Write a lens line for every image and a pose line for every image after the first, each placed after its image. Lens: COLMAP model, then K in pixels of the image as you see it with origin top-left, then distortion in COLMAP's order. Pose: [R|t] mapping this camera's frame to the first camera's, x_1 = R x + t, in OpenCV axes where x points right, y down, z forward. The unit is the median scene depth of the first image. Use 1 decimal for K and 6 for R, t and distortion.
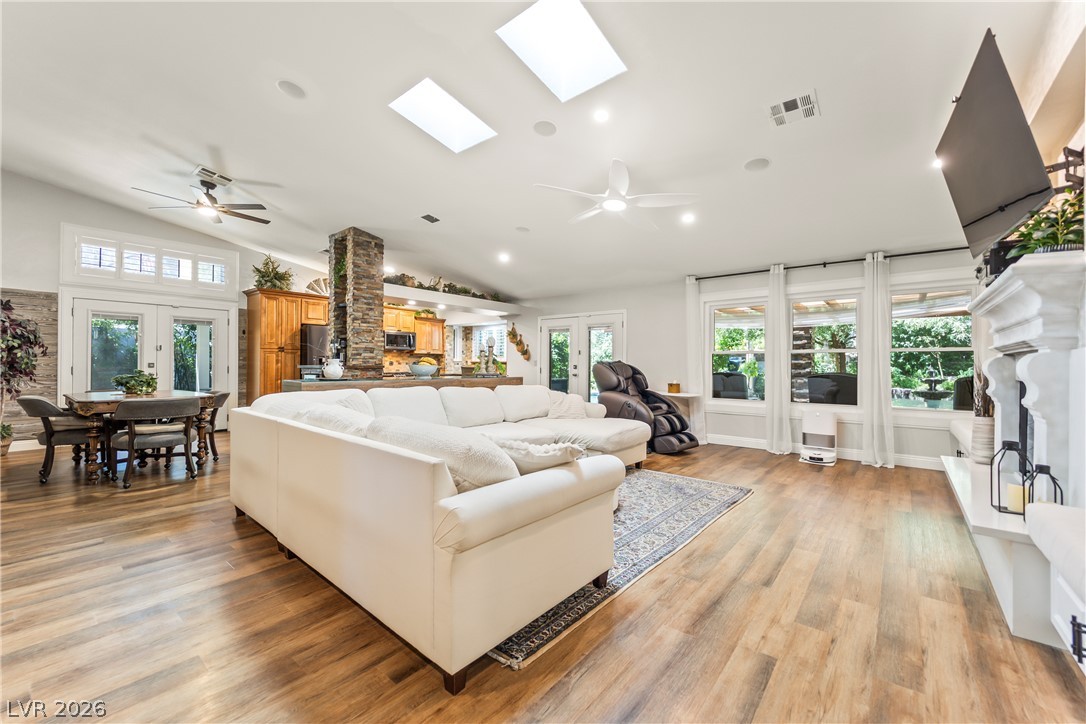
lens RADIAL K [[433.9, 0, 537.3], [0, 433.9, 364.4], [0, 0, 1]] dist [0.015353, -0.007627]
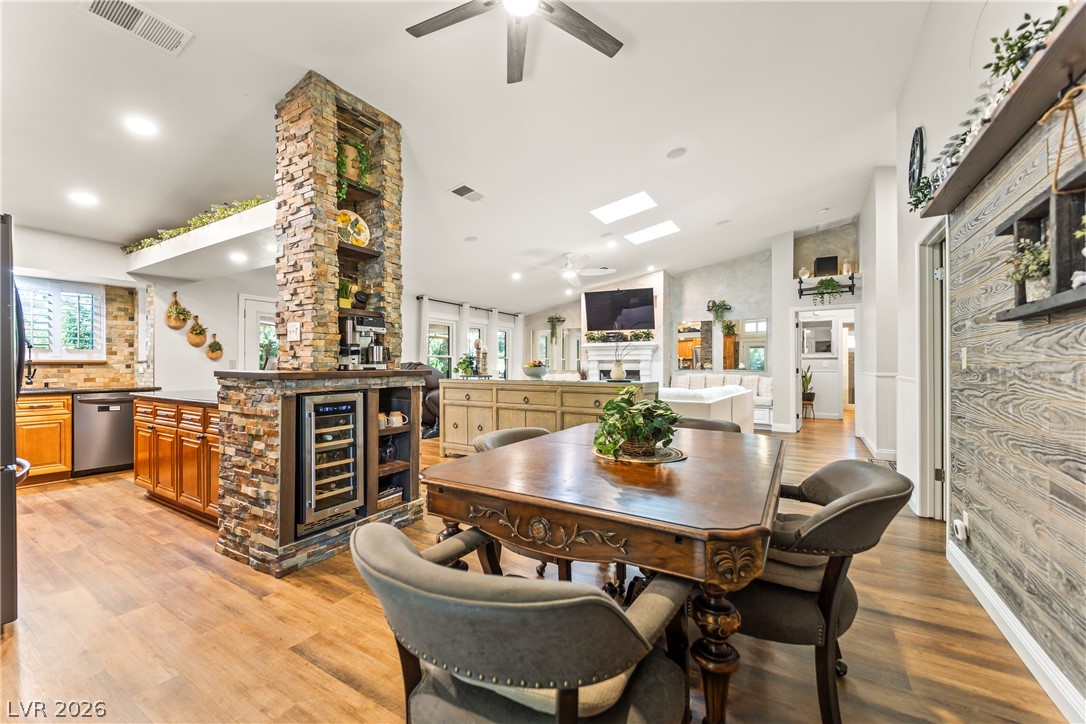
lens RADIAL K [[433.9, 0, 537.2], [0, 433.9, 366.5], [0, 0, 1]] dist [0.015353, -0.007627]
pose [[-0.136788, -0.005903, 0.990583, -0.982688], [-0.000312, 0.999982, 0.005916, -0.005279], [-0.990600, 0.000500, -0.136788, 0.879847]]
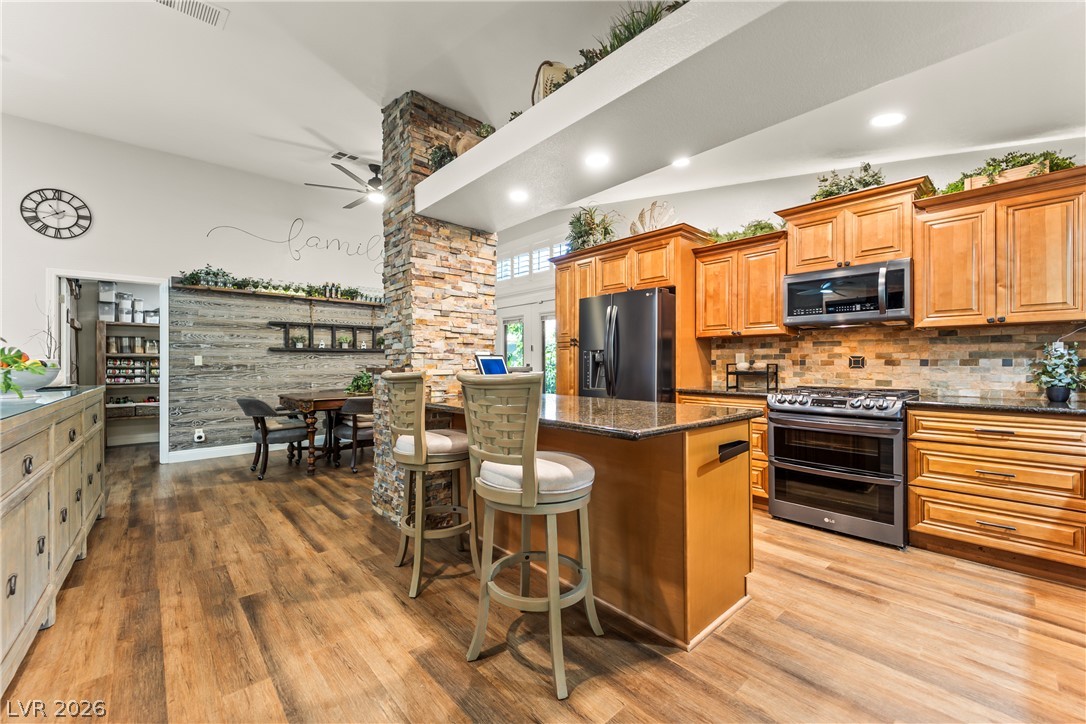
lens RADIAL K [[433.9, 0, 544.4], [0, 433.9, 364.8], [0, 0, 1]] dist [0.015353, -0.007627]
pose [[-0.140247, -0.001973, -0.990115, 0.078245], [0.002491, 0.999994, -0.002346, 0.000005], [0.990113, -0.002795, -0.140241, 1.243174]]
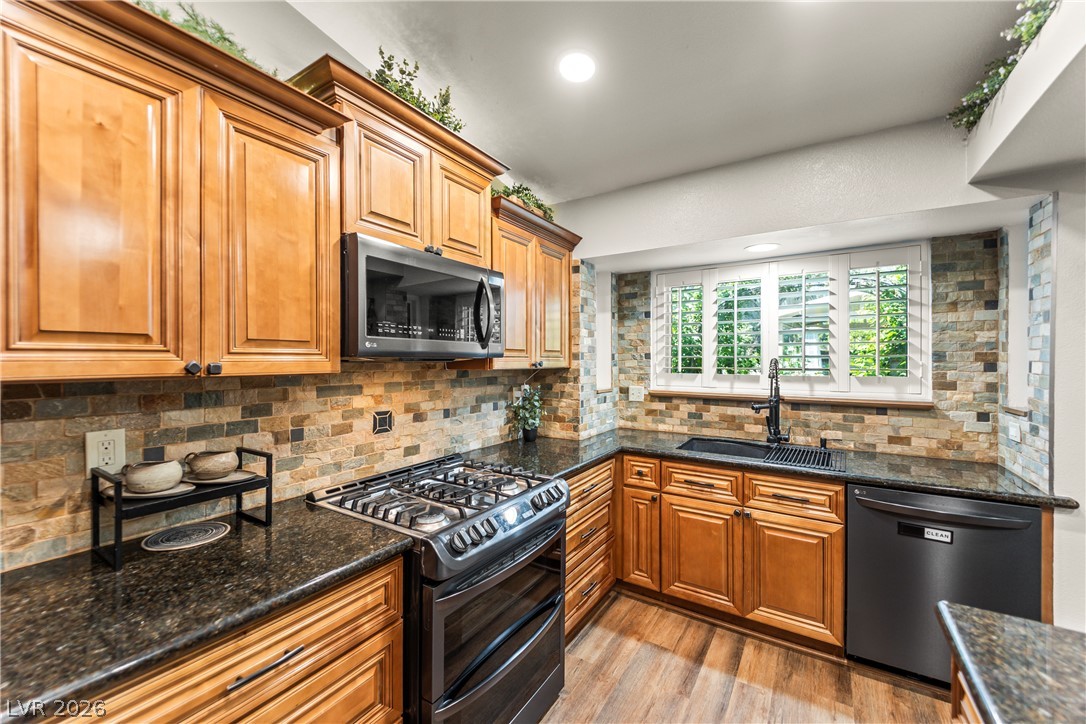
lens RADIAL K [[433.9, 0, 546.2], [0, 433.9, 359.6], [0, 0, 1]] dist [0.015353, -0.007627]
pose [[0.992488, -0.002738, 0.122315, -0.443605], [0.002369, 0.999992, 0.003164, -0.048943], [-0.122323, -0.002850, 0.992486, 1.230924]]
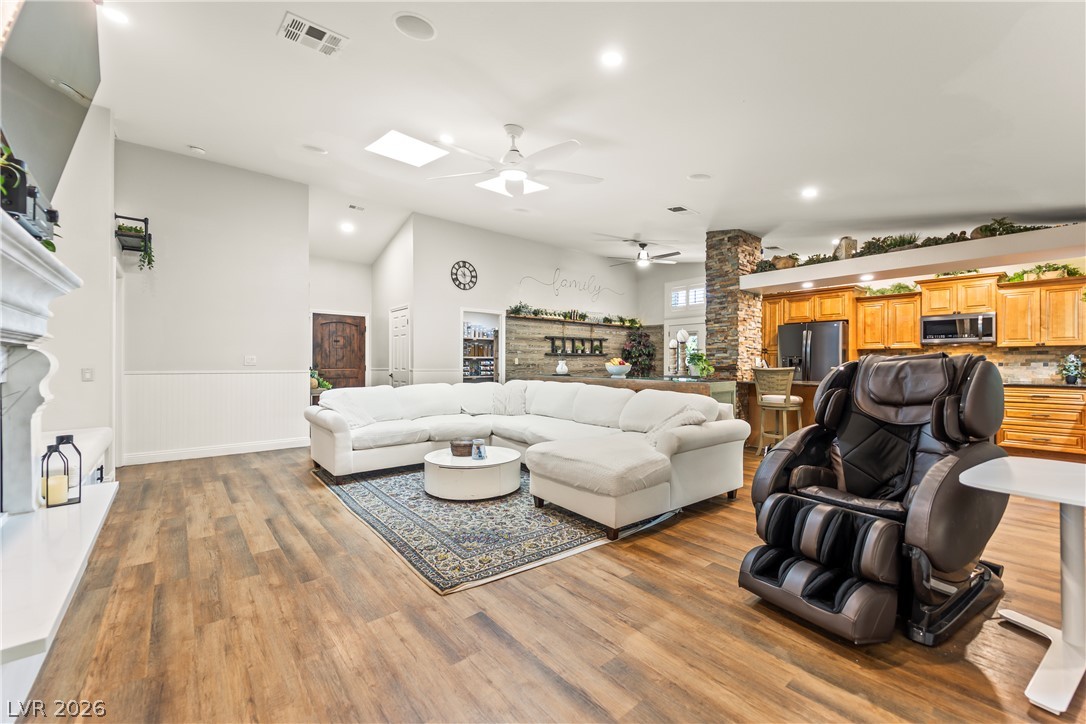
lens RADIAL K [[433.9, 0, 542.5], [0, 433.9, 364.0], [0, 0, 1]] dist [0.015353, -0.007627]
pose [[-0.177268, -0.005196, -0.984149, 0.647231], [-0.002078, 0.999986, -0.004905, 0.003471], [0.984160, 0.001176, -0.177276, 0.781293]]
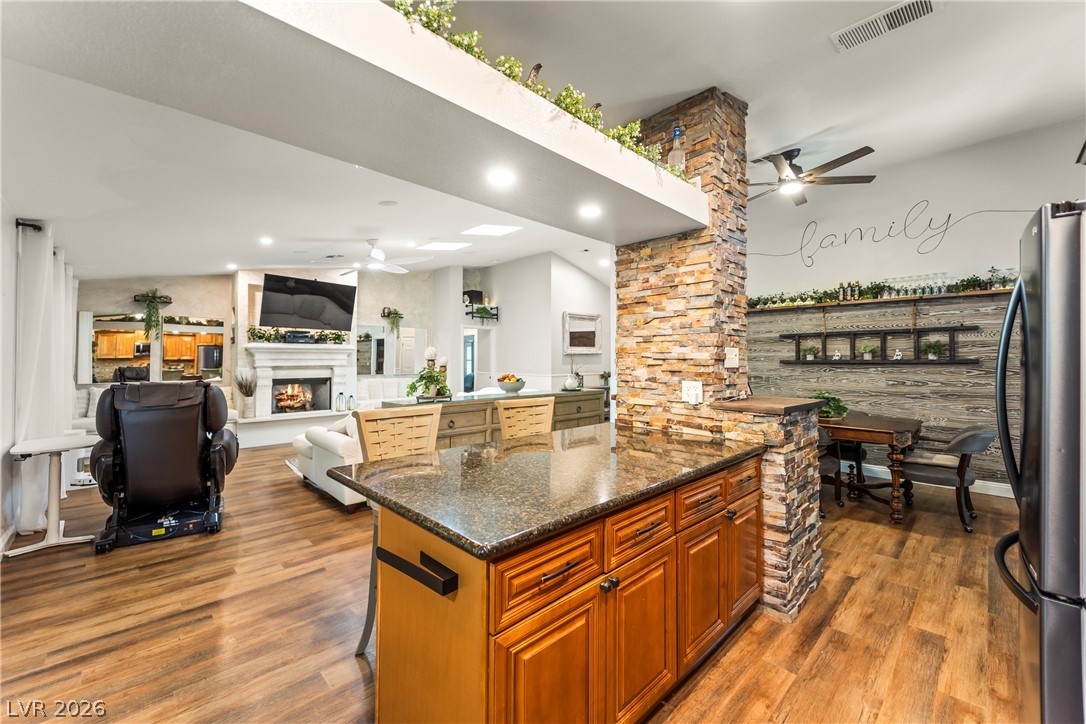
lens RADIAL K [[433.9, 0, 535.4], [0, 433.9, 356.4], [0, 0, 1]] dist [0.015353, -0.007627]
pose [[-0.993694, -0.004628, 0.112034, -0.330147], [-0.005602, 0.999949, -0.008383, -0.037183], [-0.111989, -0.008958, -0.993669, 1.531698]]
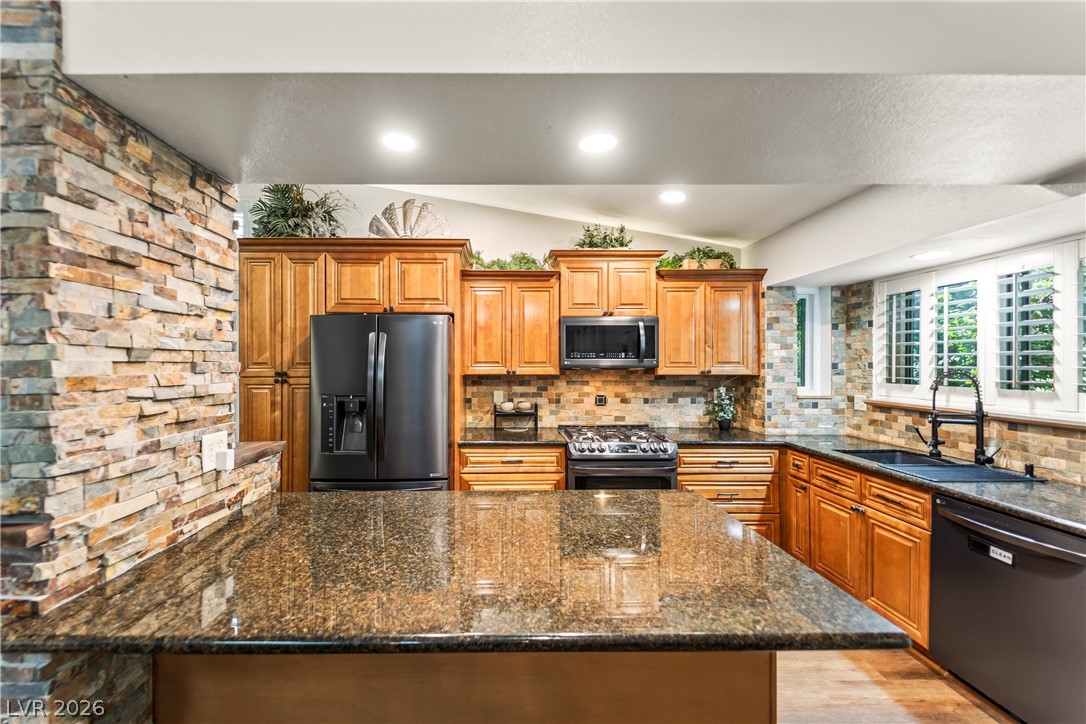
lens RADIAL K [[433.9, 0, 502.5], [0, 433.9, 363.6], [0, 0, 1]] dist [0.015353, -0.007627]
pose [[0.635650, -0.003860, -0.771968, -0.139763], [0.005311, 0.999986, -0.000626, -0.055516], [0.771959, -0.003702, 0.635661, 1.063162]]
